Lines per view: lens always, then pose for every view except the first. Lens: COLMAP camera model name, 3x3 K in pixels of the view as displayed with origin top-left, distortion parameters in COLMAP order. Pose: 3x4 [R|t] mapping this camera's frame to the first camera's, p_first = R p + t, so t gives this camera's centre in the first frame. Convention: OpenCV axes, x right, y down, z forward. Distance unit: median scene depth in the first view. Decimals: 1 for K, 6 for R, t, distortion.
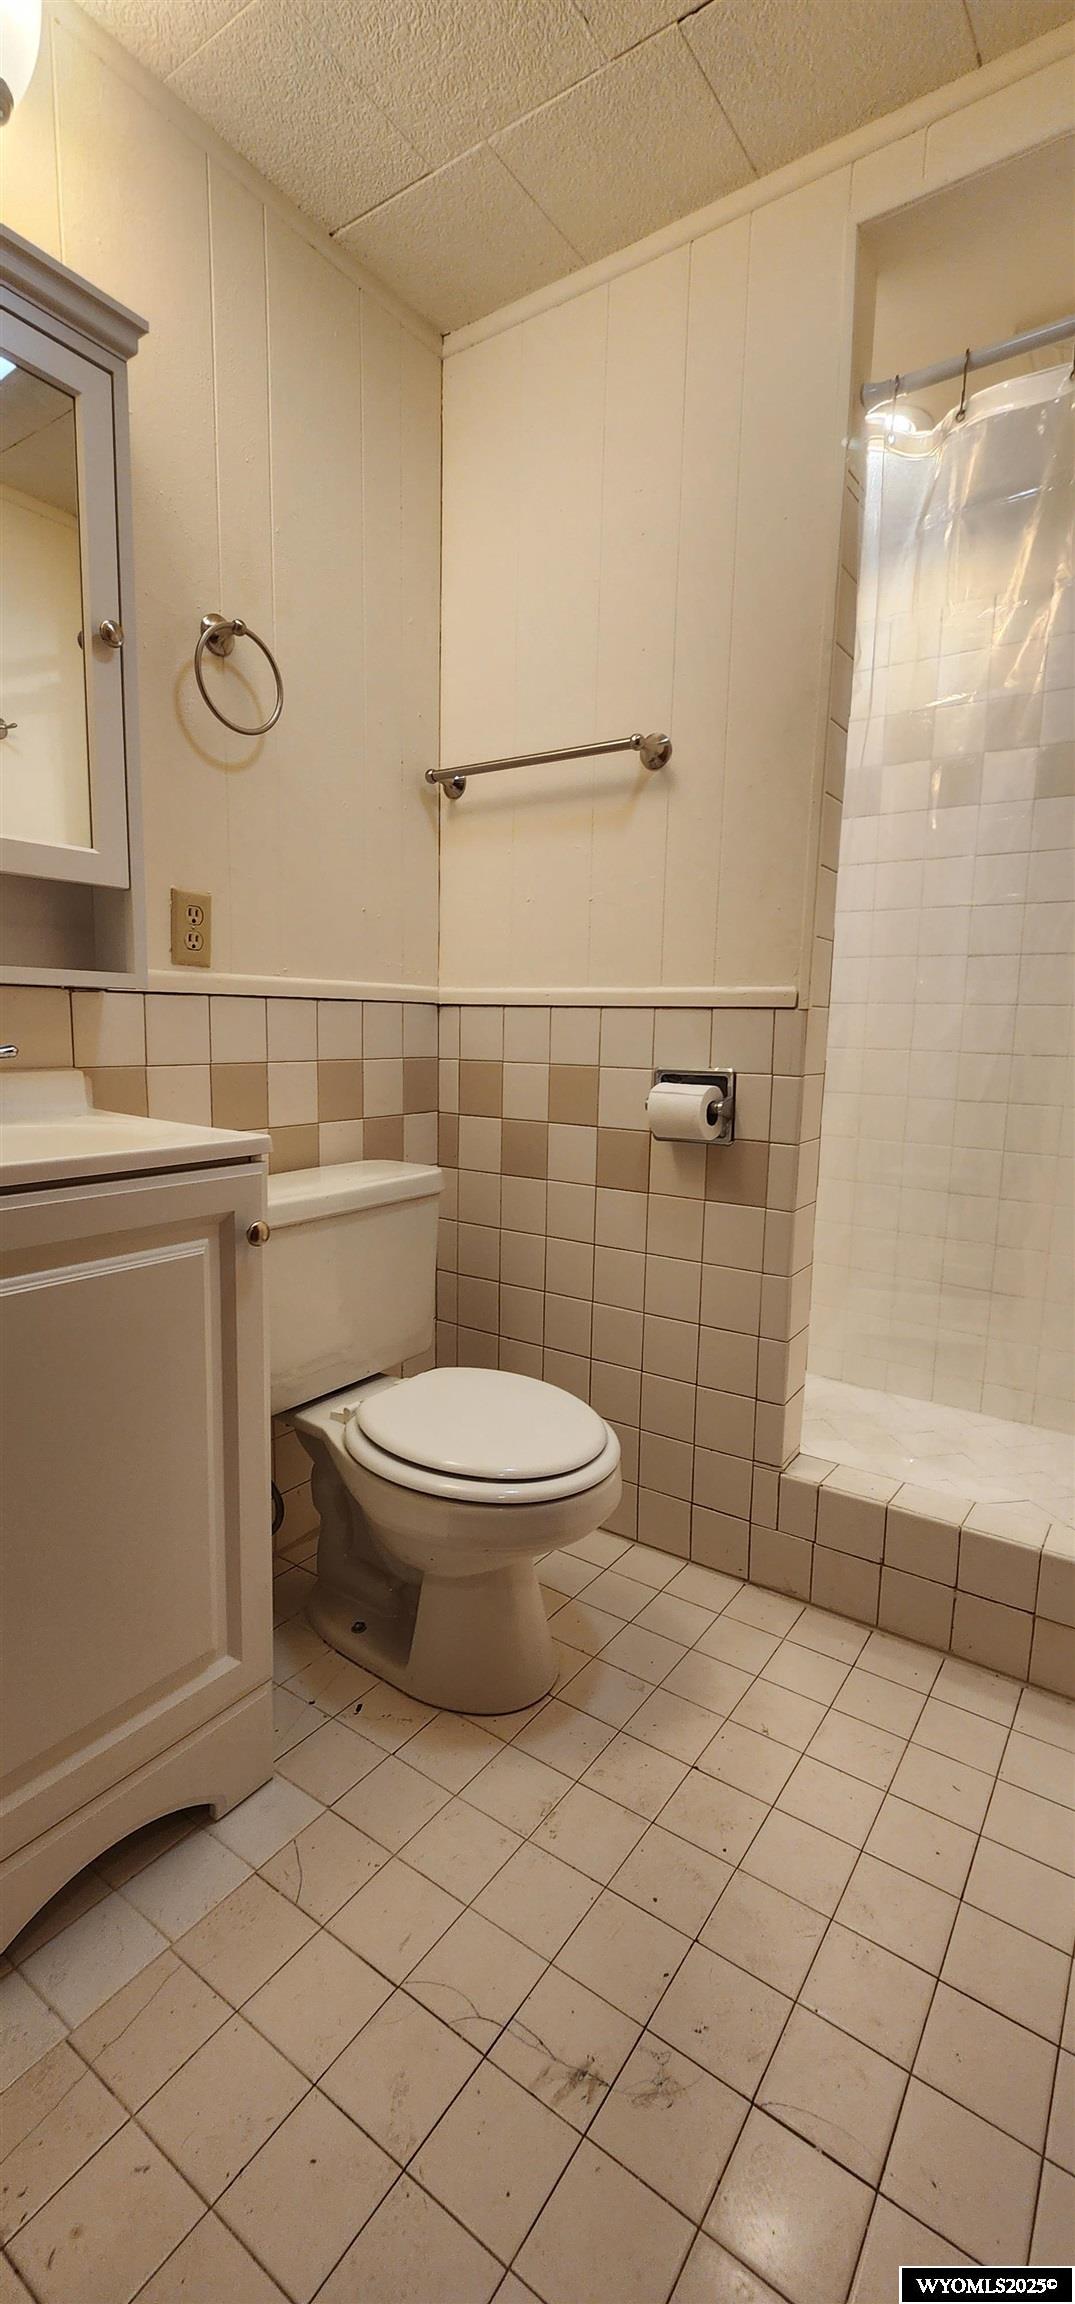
lens RADIAL K [[943.0, 0, 537.5], [0, 943.0, 1152.0], [0, 0, 1]] dist [-0.000424, -0.000065]
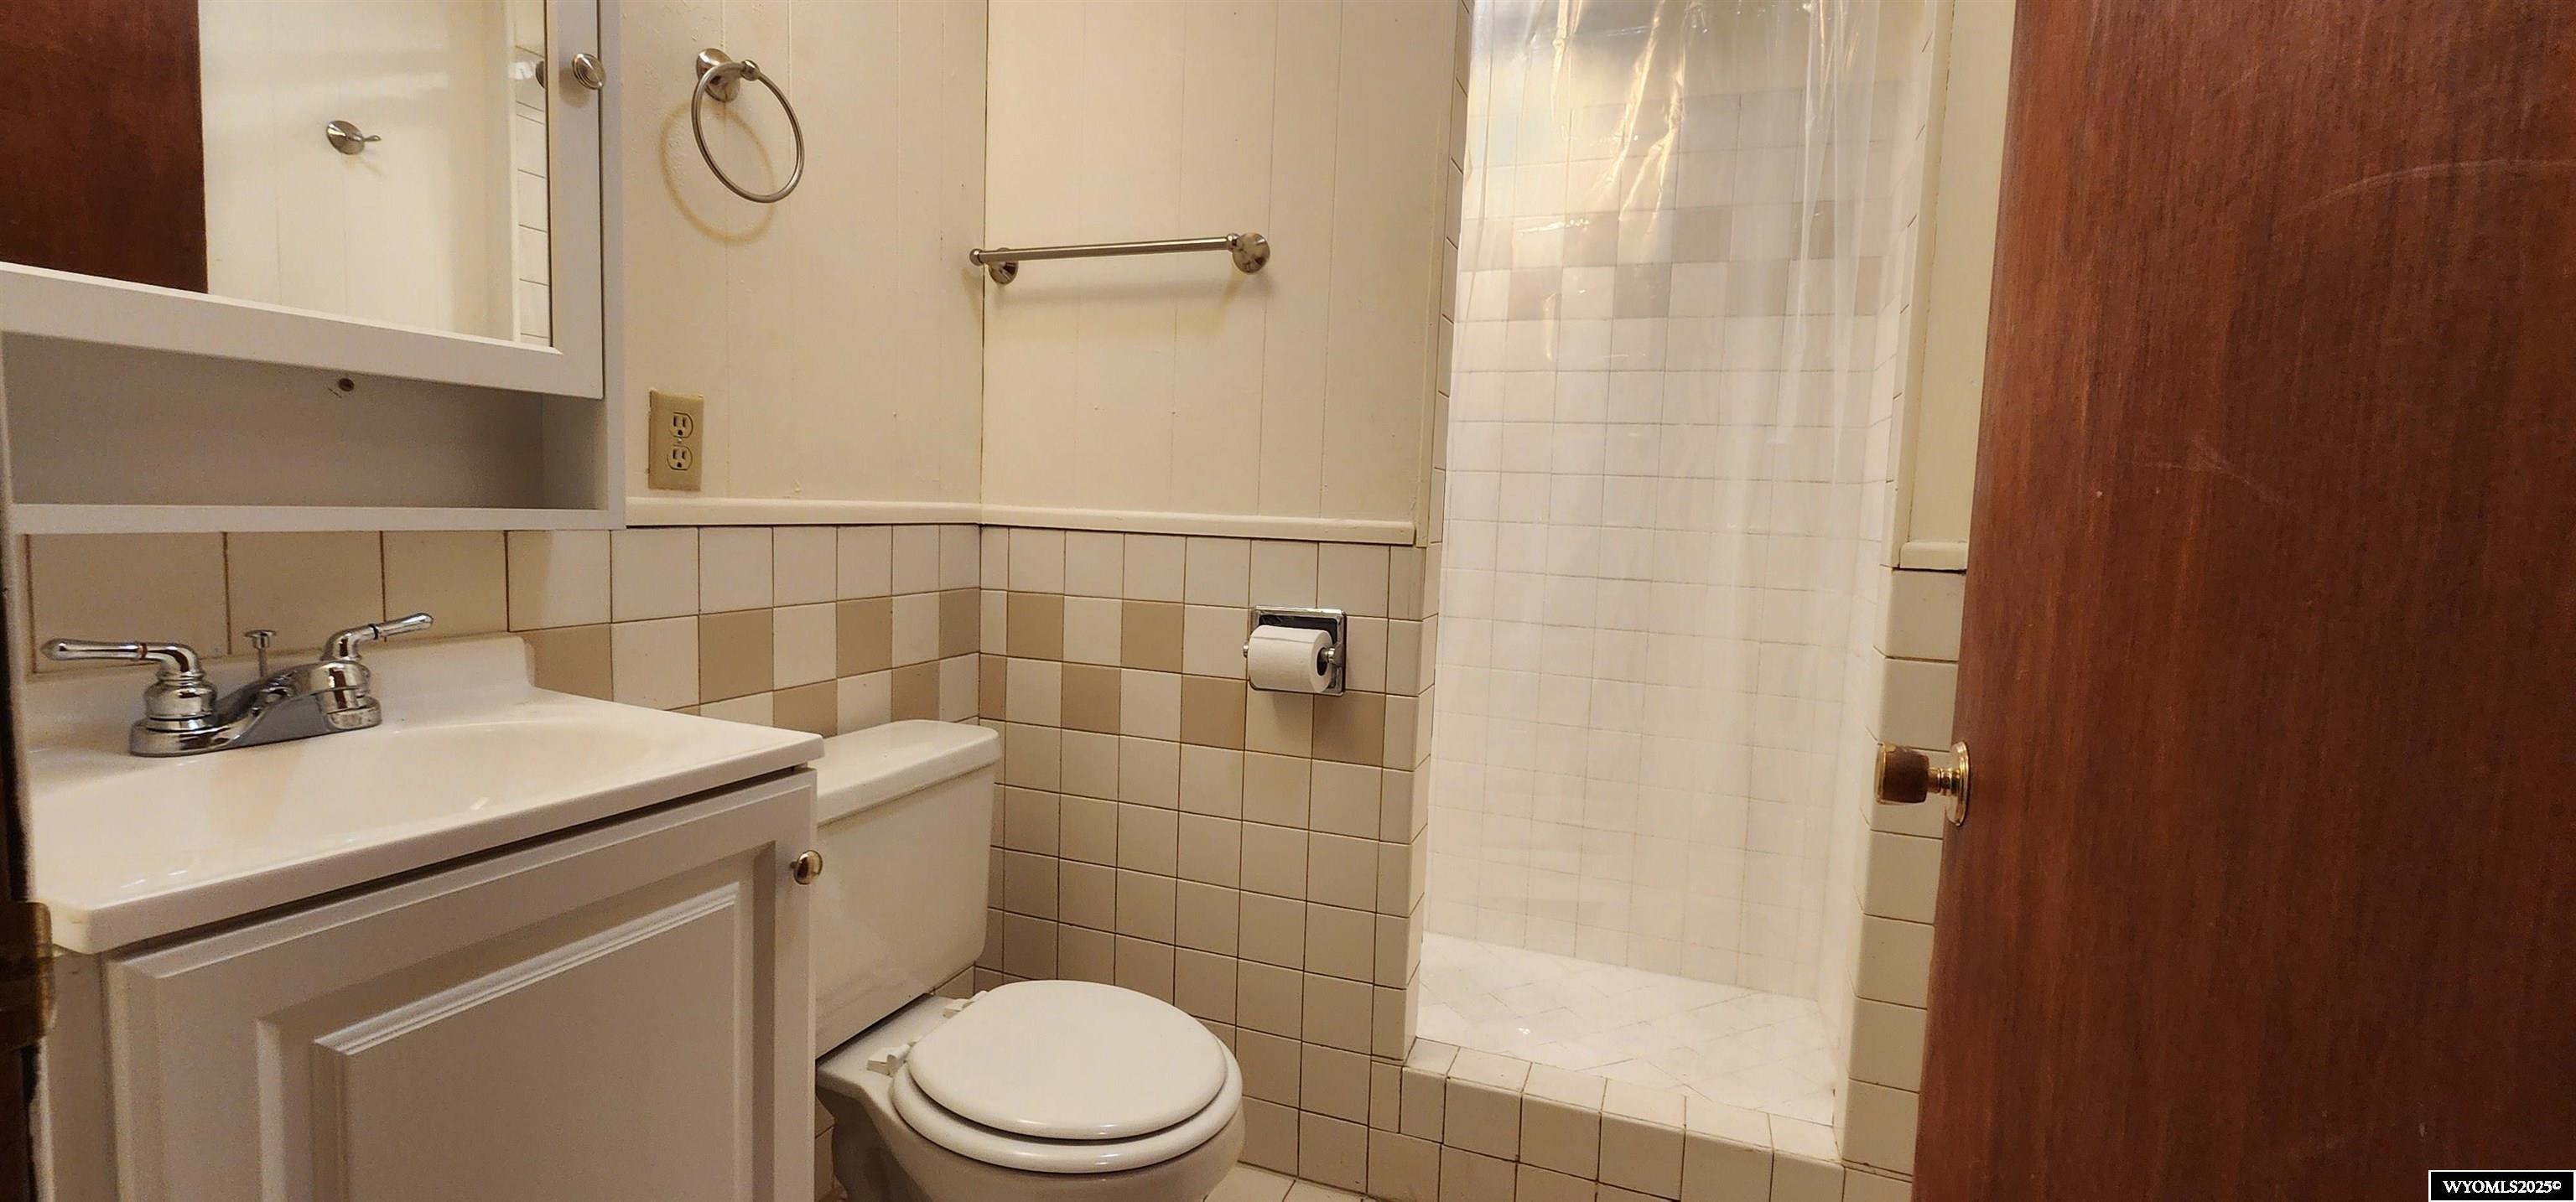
lens RADIAL K [[1054.1, 0, 1288.0], [0, 1054.1, 601.0], [0, 0, 1]] dist [-0.000424, -0.000065]
pose [[0.972224, -0.006998, 0.233947, -0.075368], [0.017949, 0.998838, -0.044717, -0.053956], [-0.233363, 0.047674, 0.971220, 0.046998]]
